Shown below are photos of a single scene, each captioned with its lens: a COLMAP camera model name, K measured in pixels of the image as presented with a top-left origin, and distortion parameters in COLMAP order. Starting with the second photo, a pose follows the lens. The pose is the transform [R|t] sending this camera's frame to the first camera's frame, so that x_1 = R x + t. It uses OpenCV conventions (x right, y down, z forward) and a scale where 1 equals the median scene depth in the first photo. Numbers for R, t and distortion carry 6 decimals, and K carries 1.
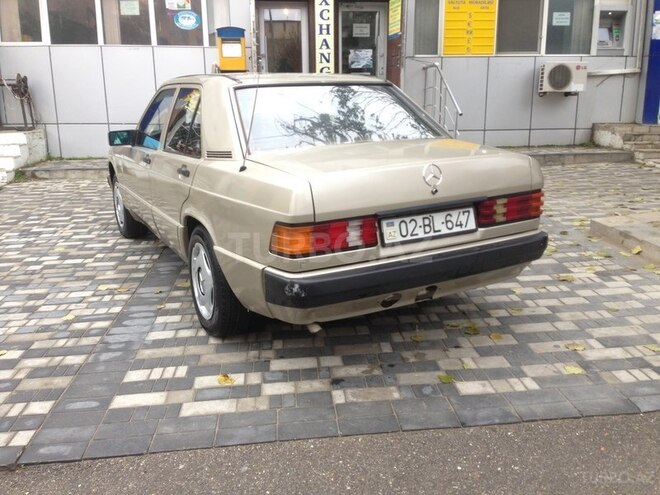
lens RADIAL K [[607.2, 0, 326.9], [0, 607.2, 240.2], [0, 0, 1]] dist [0.137322, -0.239899]
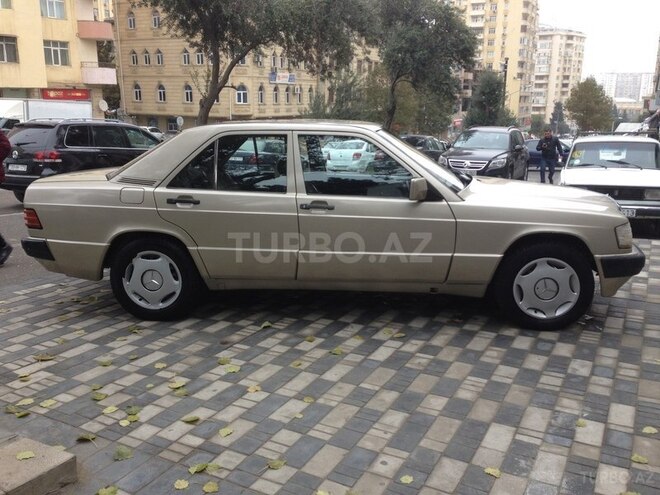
lens RADIAL K [[604.3, 0, 330.0], [0, 604.3, 247.5], [0, 0, 1]] dist [0.134924, -0.252847]
pose [[-0.542030, 0.205013, -0.814968, 1.137337], [-0.190226, 0.914680, 0.356615, -0.635461], [0.818546, 0.348324, -0.456785, 2.240585]]
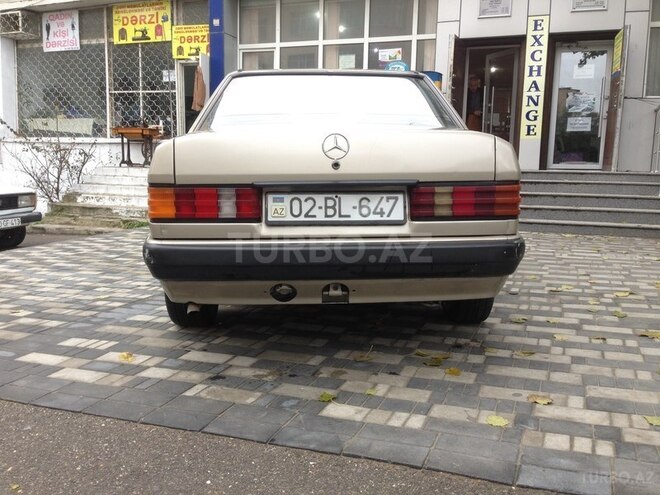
lens RADIAL K [[604.3, 0, 330.0], [0, 604.3, 247.5], [0, 0, 1]] dist [0.134924, -0.252847]
pose [[0.896505, 0.083171, -0.435158, 0.472891], [-0.126306, 0.989440, -0.071103, 0.079511], [0.424649, 0.118707, 0.897542, 0.238407]]
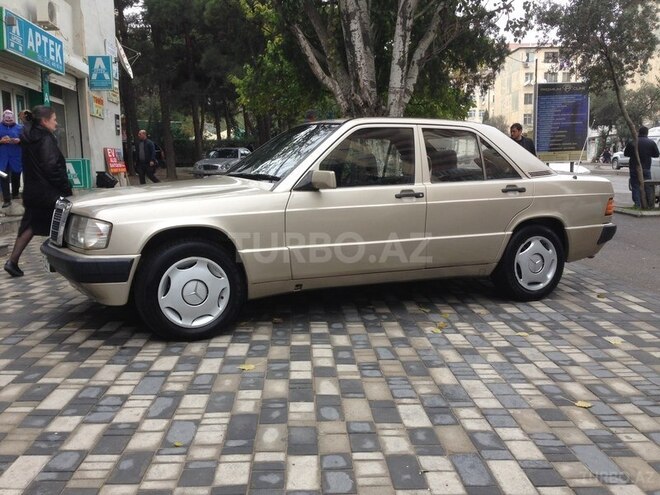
lens RADIAL K [[604.3, 0, 330.0], [0, 604.3, 247.5], [0, 0, 1]] dist [0.134924, -0.252847]
pose [[0.033420, -0.111157, 0.993241, -1.740576], [0.238002, 0.966092, 0.100110, -0.239873], [-0.970690, 0.233047, 0.058743, 1.470191]]
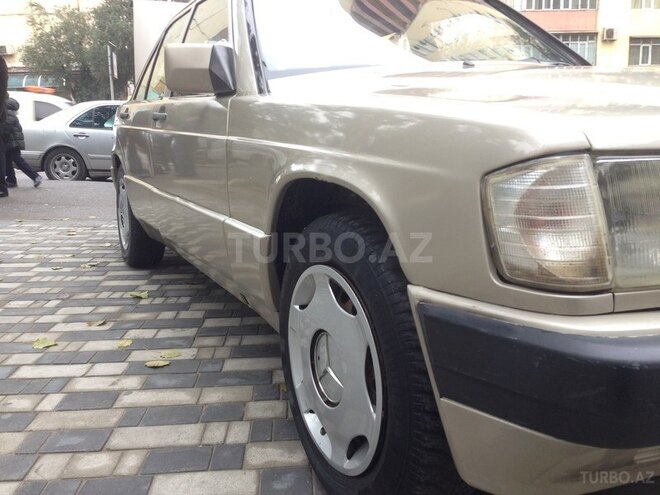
lens RADIAL K [[592.3, 0, 330.0], [0, 592.3, 247.5], [0, 0, 1]] dist [0.123844, -0.229680]
pose [[-0.999474, 0.026766, 0.018286, -0.164667], [0.031955, 0.908328, 0.417036, -0.408893], [-0.005448, 0.417401, -0.908706, 2.371672]]
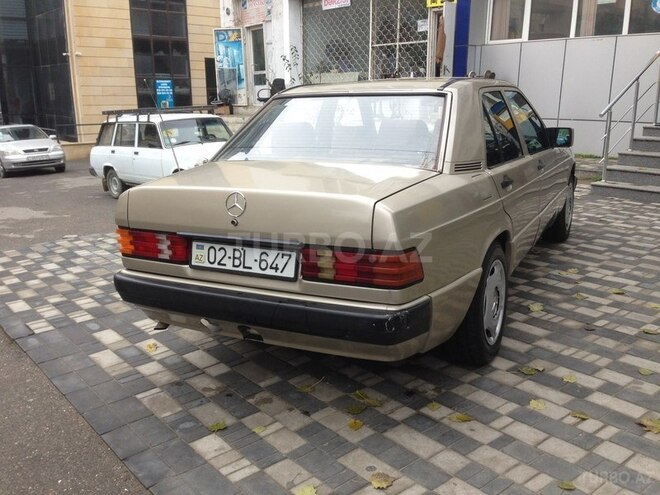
lens RADIAL K [[604.3, 0, 330.0], [0, 604.3, 247.5], [0, 0, 1]] dist [0.134924, -0.252847]
pose [[0.560992, 0.209594, -0.800848, 0.861452], [-0.183235, 0.974860, 0.126781, -0.160951], [0.807288, 0.075620, 0.585293, 0.522220]]
